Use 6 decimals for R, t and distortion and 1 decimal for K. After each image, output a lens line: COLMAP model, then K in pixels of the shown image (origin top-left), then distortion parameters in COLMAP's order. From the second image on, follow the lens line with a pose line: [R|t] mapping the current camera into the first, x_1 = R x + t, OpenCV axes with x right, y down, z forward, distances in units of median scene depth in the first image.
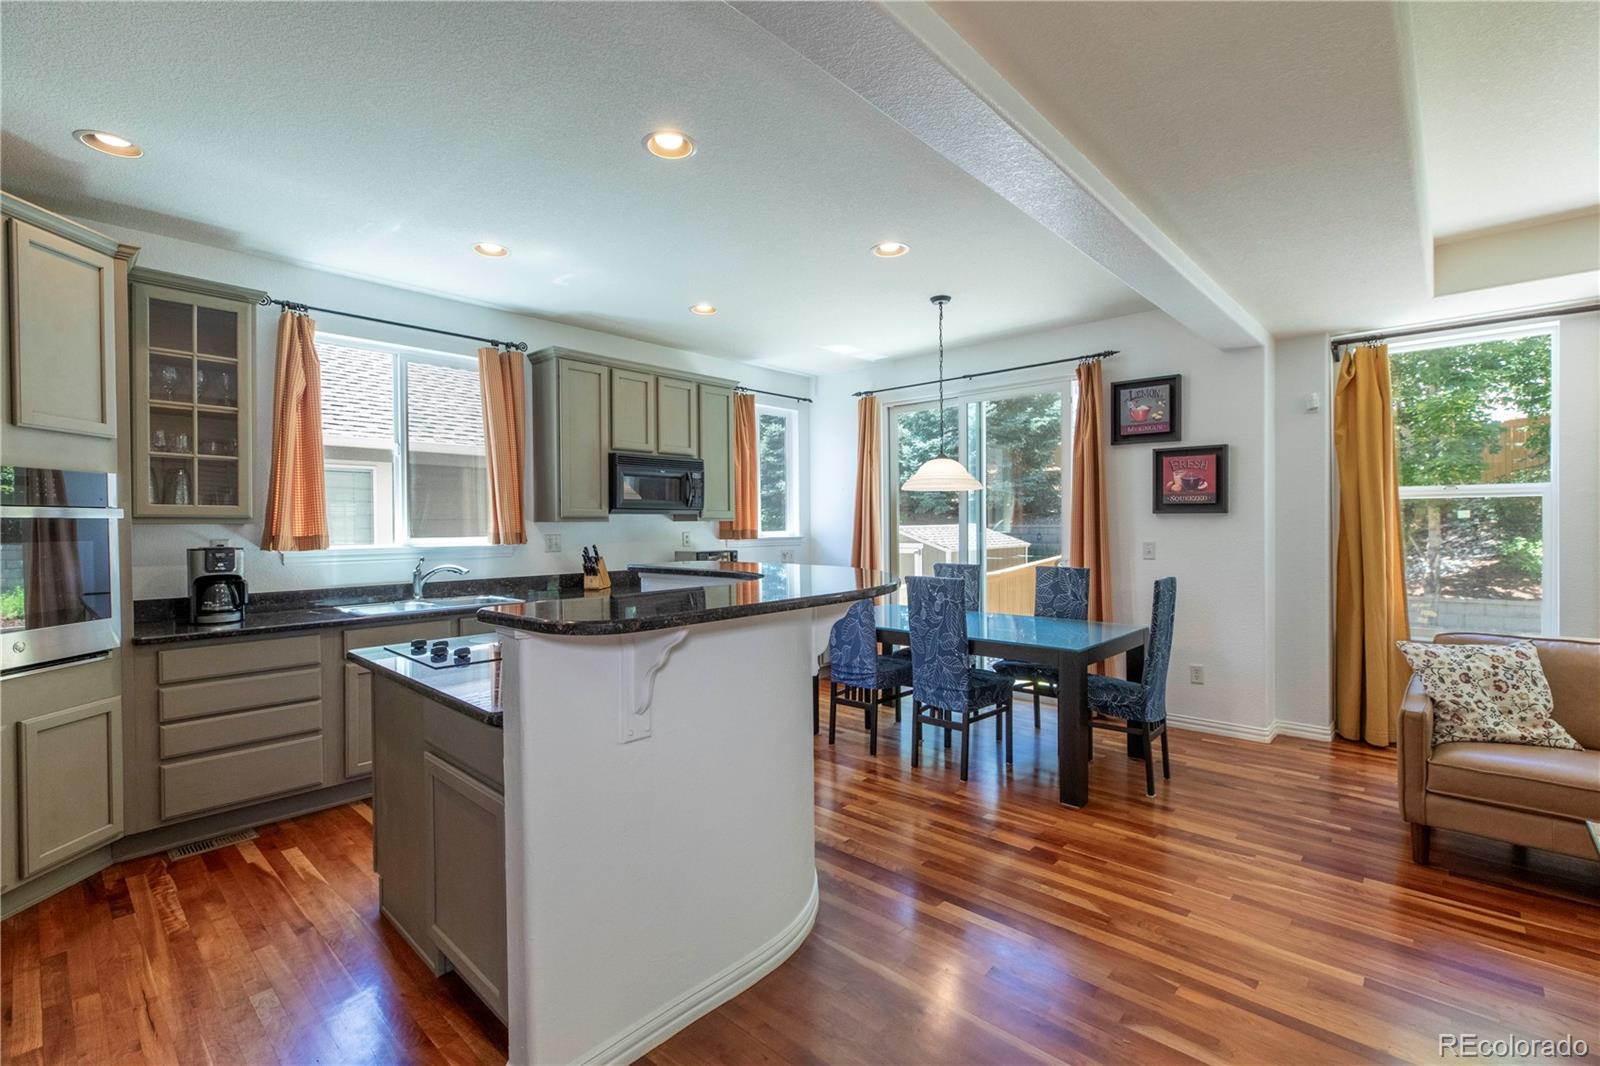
lens RADIAL K [[726.4, 0, 814.4], [0, 726.4, 529.7], [0, 0, 1]] dist [0.010149, -0.001707]
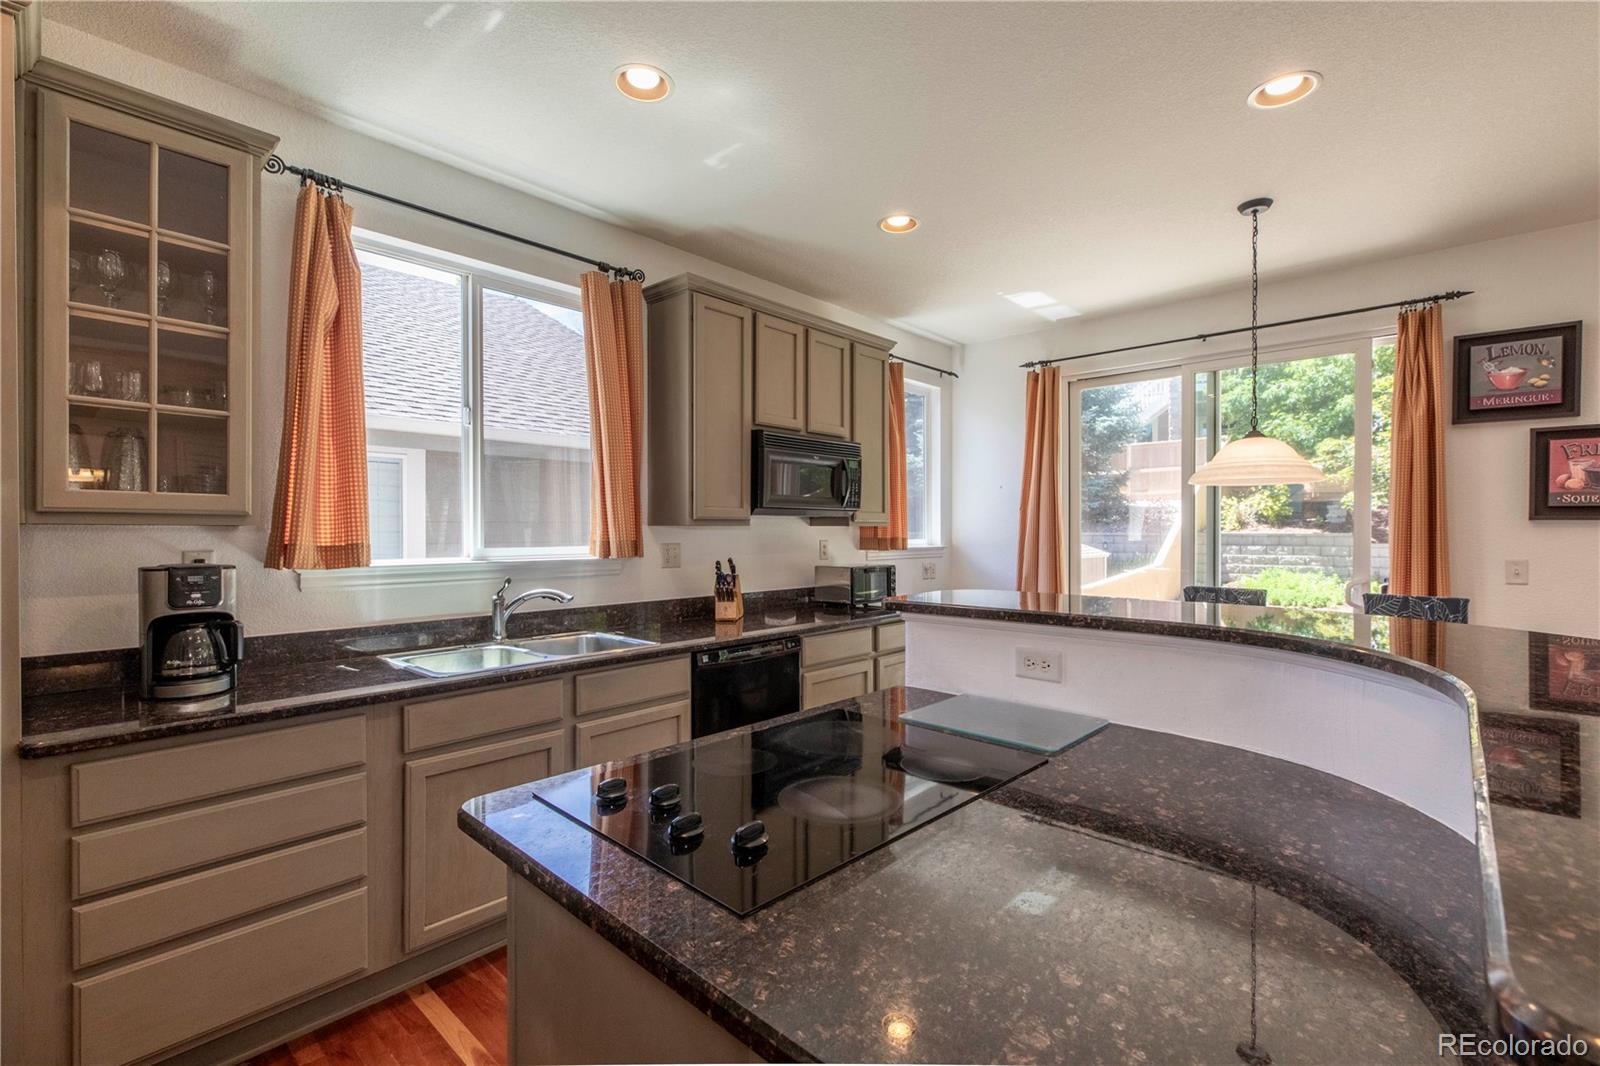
lens RADIAL K [[726.4, 0, 816.3], [0, 726.4, 533.6], [0, 0, 1]] dist [0.010149, -0.001707]
pose [[0.999969, 0.007308, 0.002849, -0.274163], [-0.007301, 0.999970, -0.002524, -0.002628], [-0.002867, 0.002503, 0.999993, 0.355621]]
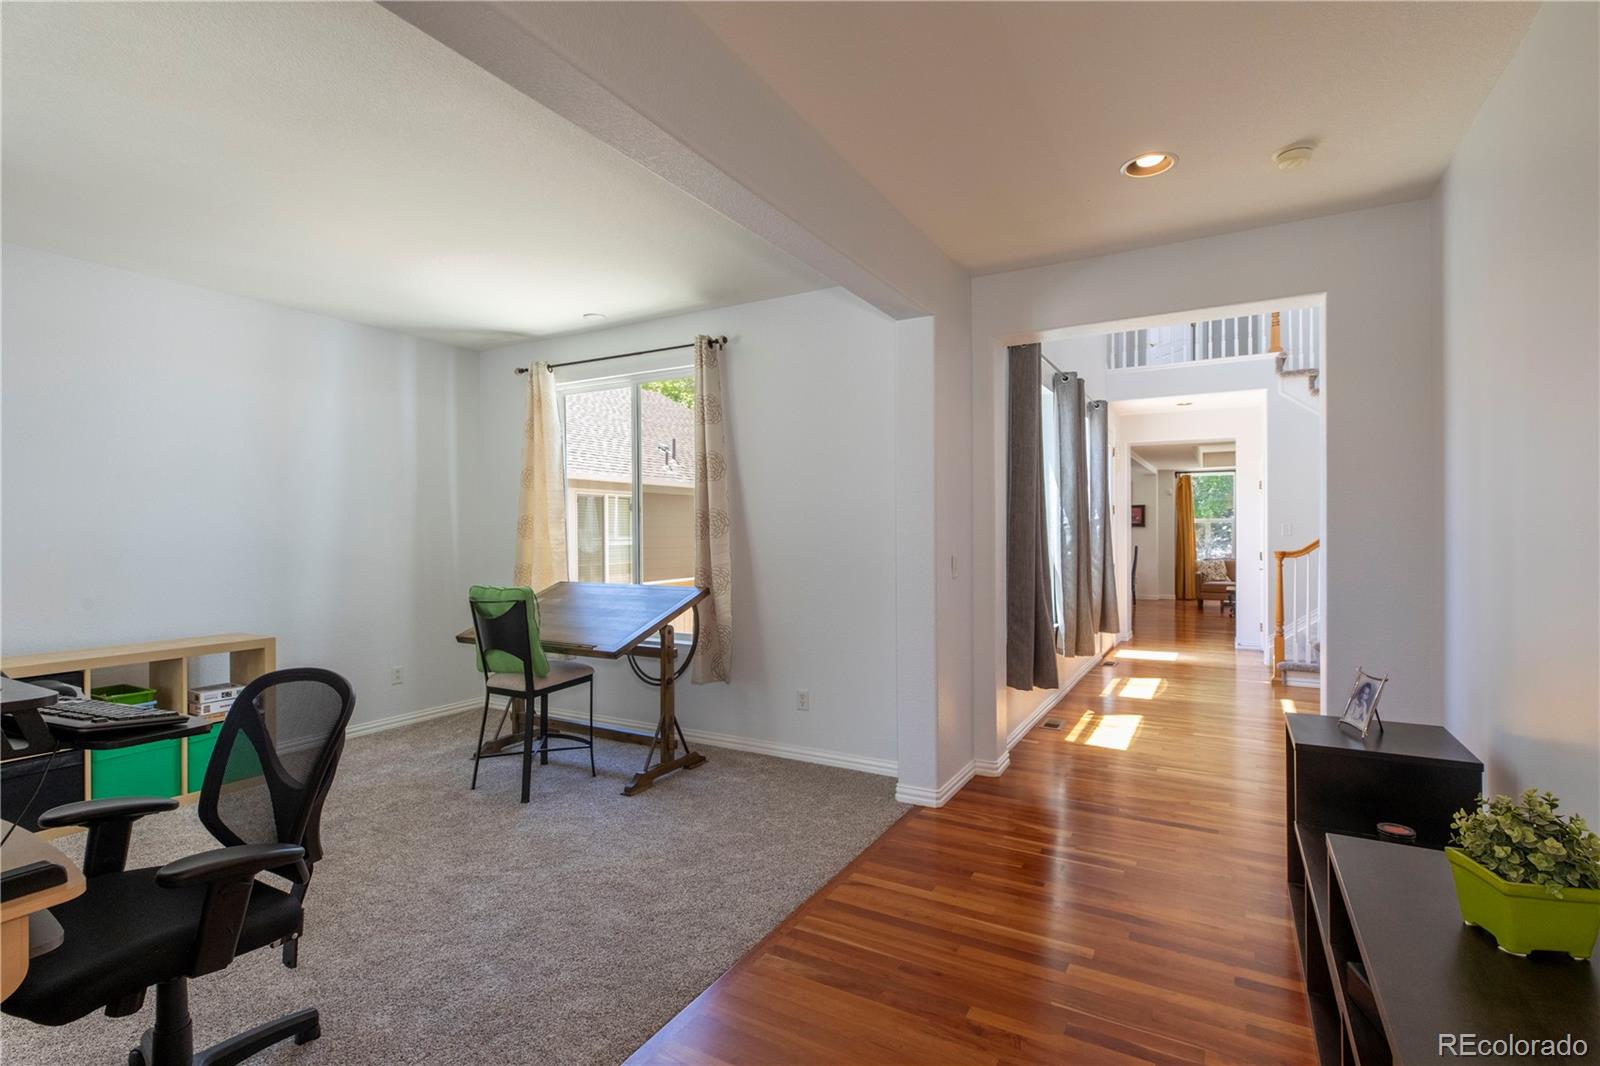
lens RADIAL K [[726.4, 0, 802.7], [0, 726.4, 534.5], [0, 0, 1]] dist [0.010149, -0.001707]
pose [[0.982581, 0.000372, 0.185834, -1.601237], [0.000416, 0.999991, -0.004201, 0.024285], [-0.185834, 0.004205, 0.982572, -1.967934]]
